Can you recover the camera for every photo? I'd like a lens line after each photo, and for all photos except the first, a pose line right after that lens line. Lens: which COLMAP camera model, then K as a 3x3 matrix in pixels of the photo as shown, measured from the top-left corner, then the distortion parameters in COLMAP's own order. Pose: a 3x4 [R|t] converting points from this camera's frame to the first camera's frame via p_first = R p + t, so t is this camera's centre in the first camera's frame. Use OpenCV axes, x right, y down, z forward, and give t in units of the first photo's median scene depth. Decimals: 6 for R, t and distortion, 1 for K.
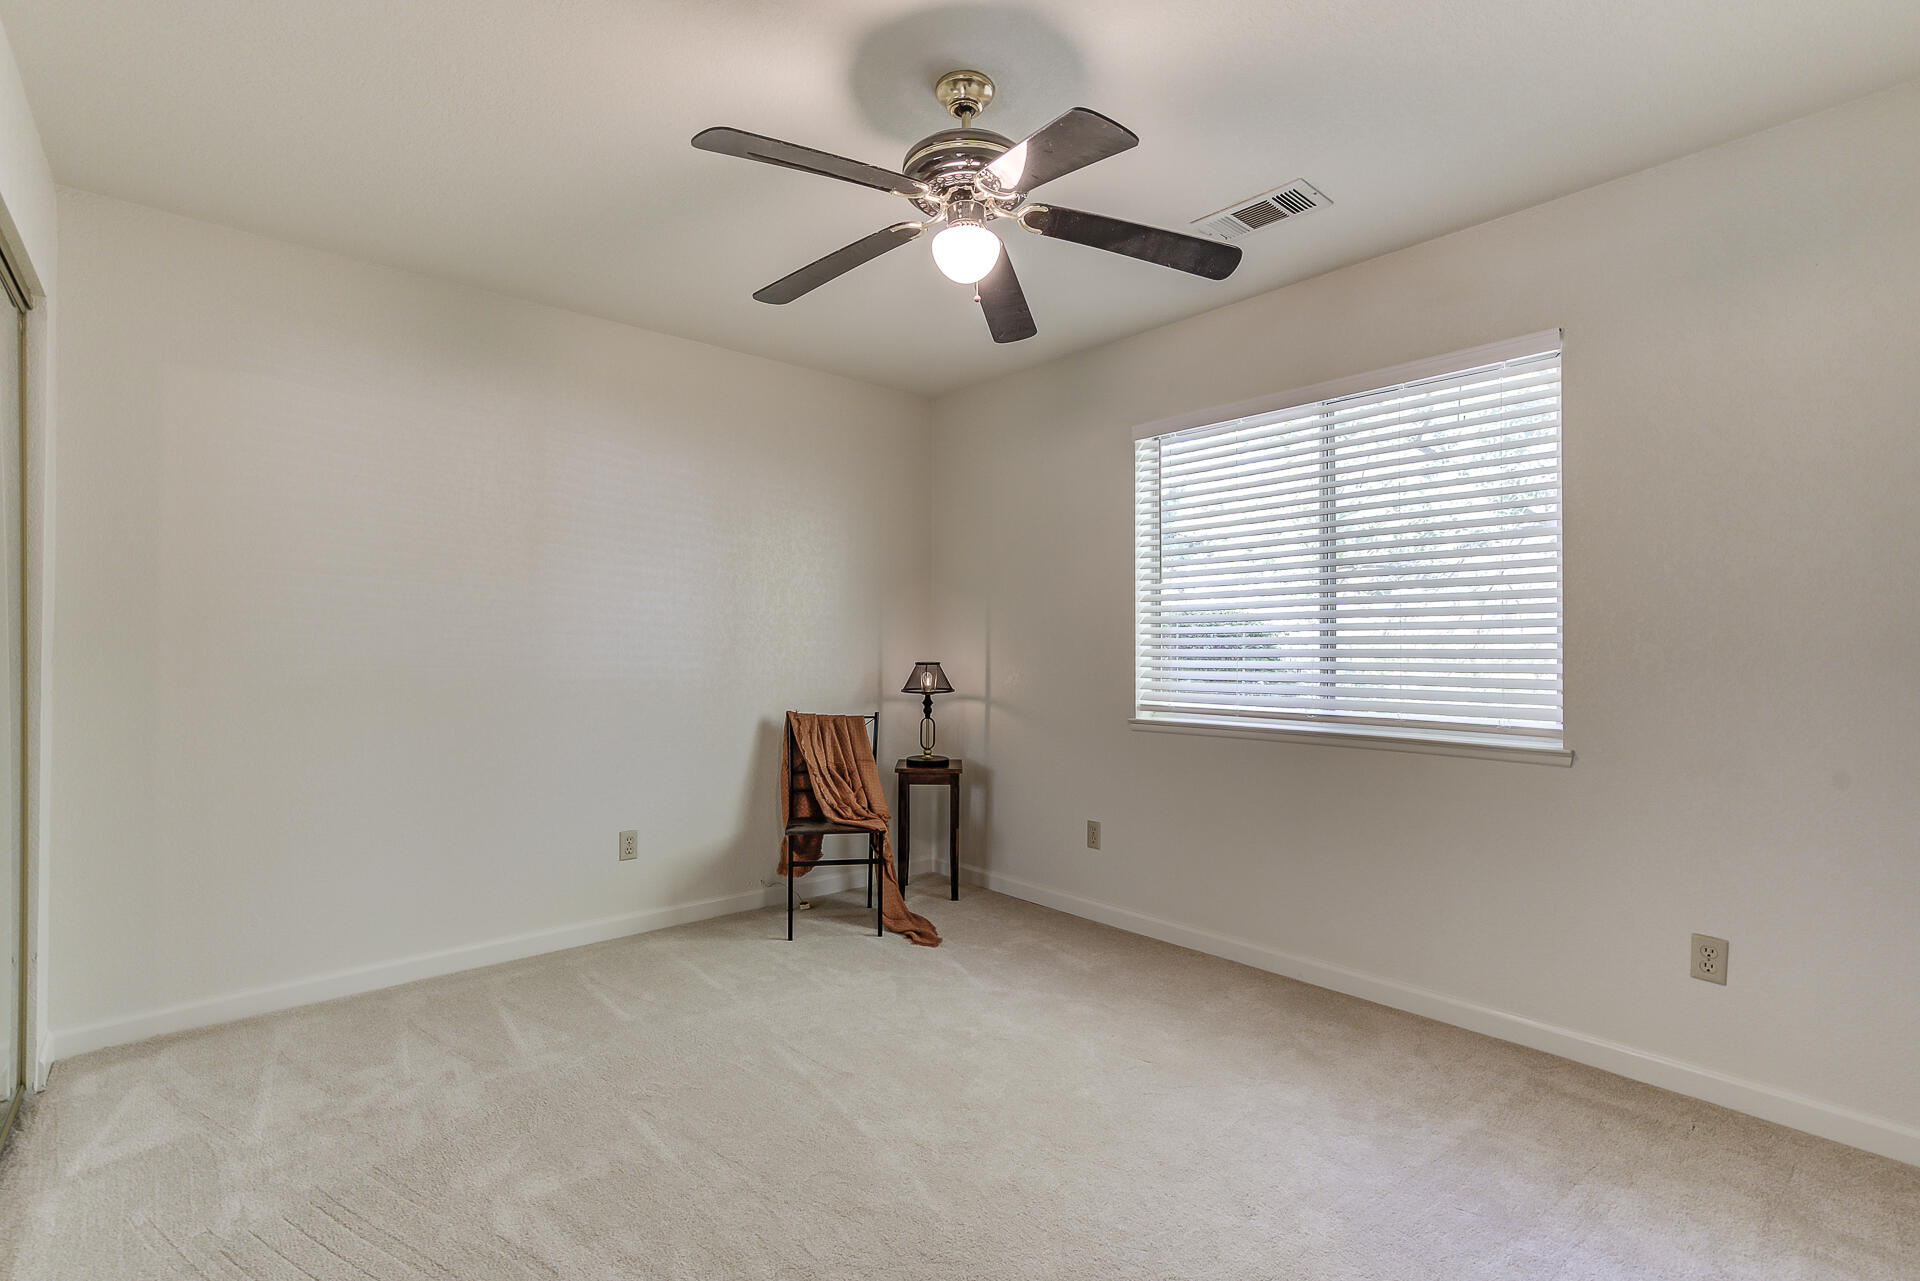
lens RADIAL K [[872.3, 0, 965.2], [0, 872.3, 641.6], [0, 0, 1]] dist [-0.023603, 0.000251]
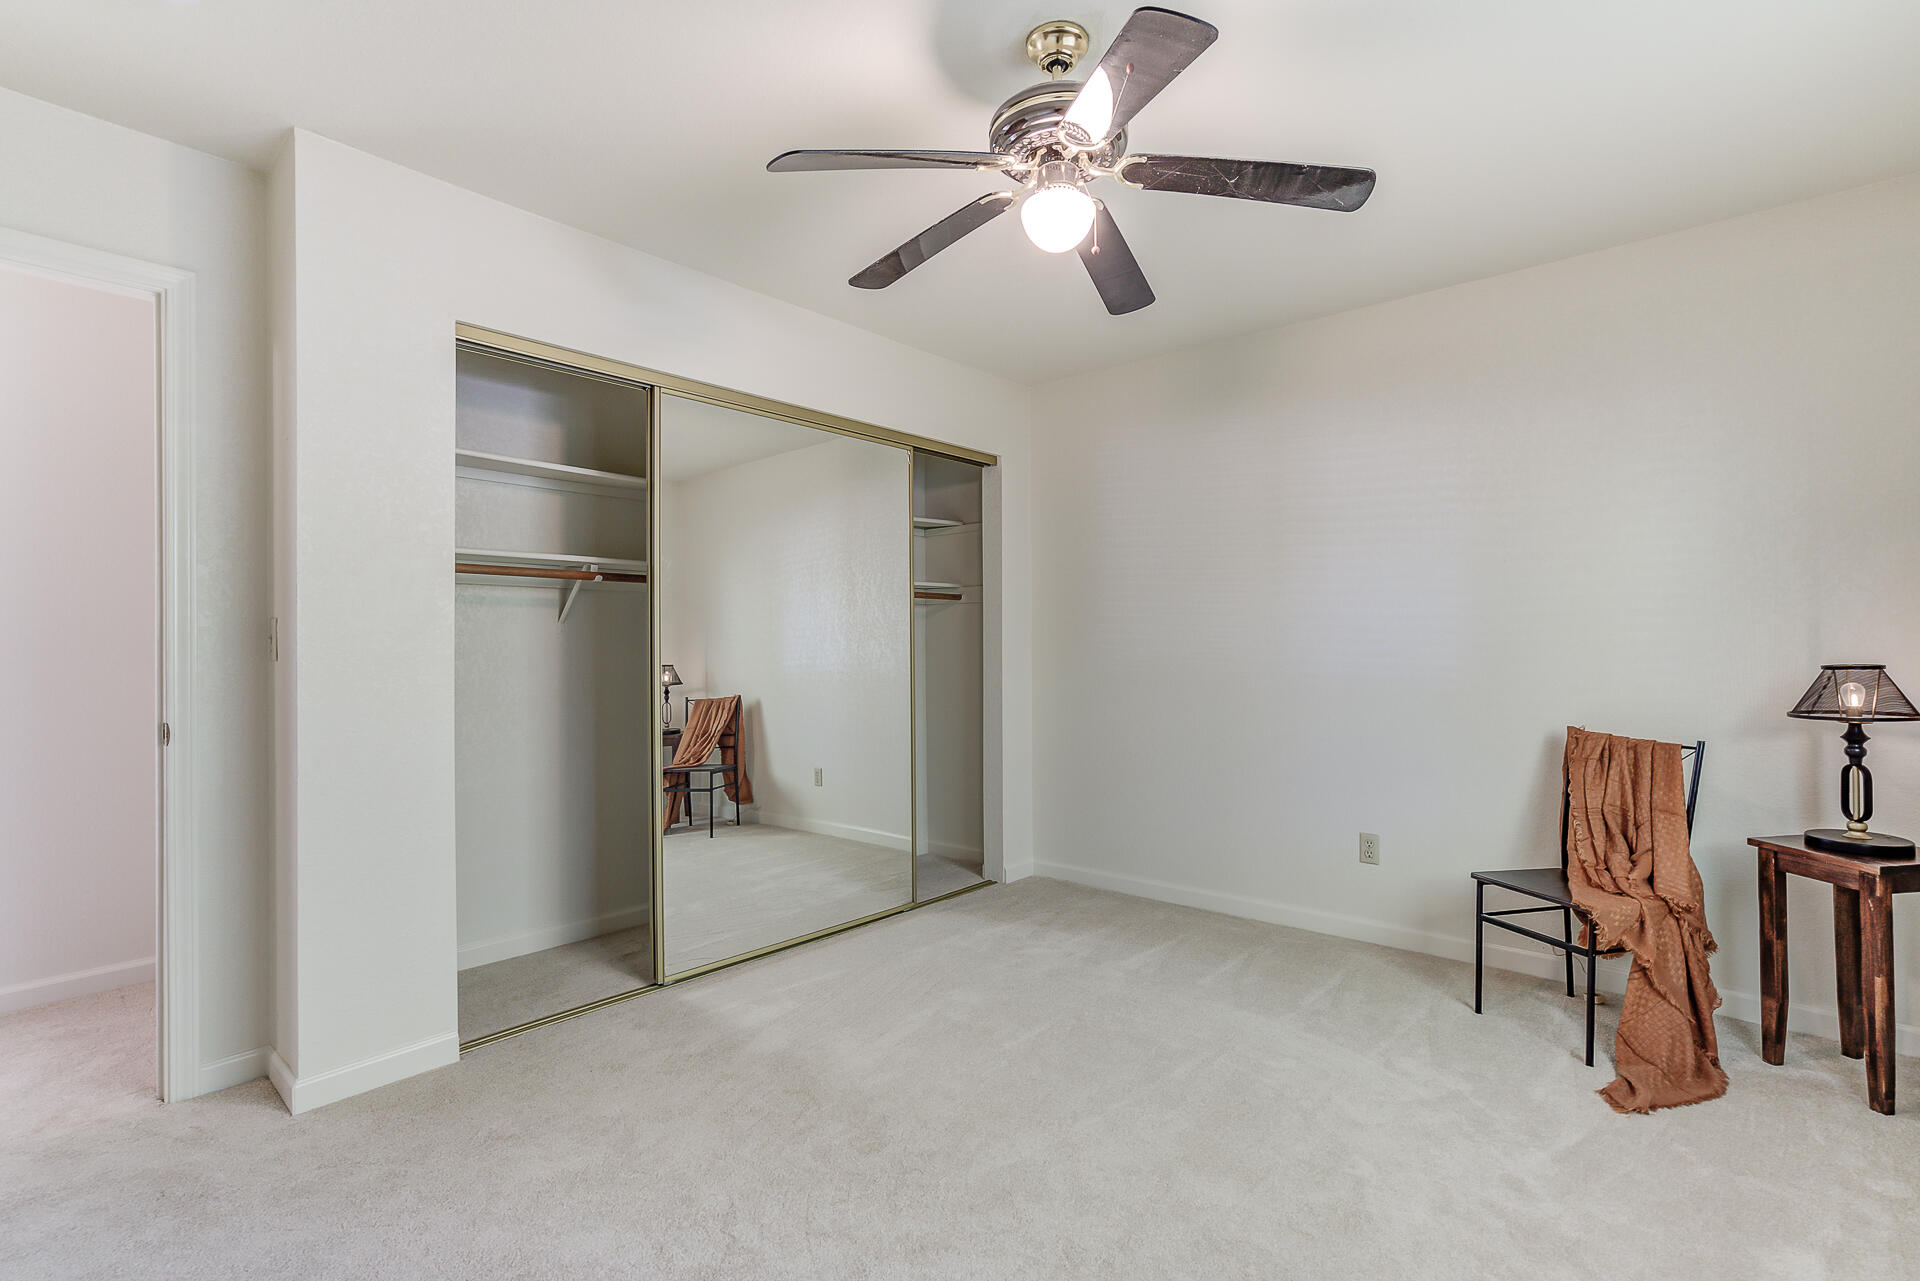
lens RADIAL K [[872.3, 0, 965.2], [0, 872.3, 641.6], [0, 0, 1]] dist [-0.023603, 0.000251]
pose [[0.132366, -0.005370, -0.991186, 0.519908], [0.019289, 0.999810, -0.002841, -0.001597], [0.991013, -0.018743, 0.132445, 0.439648]]
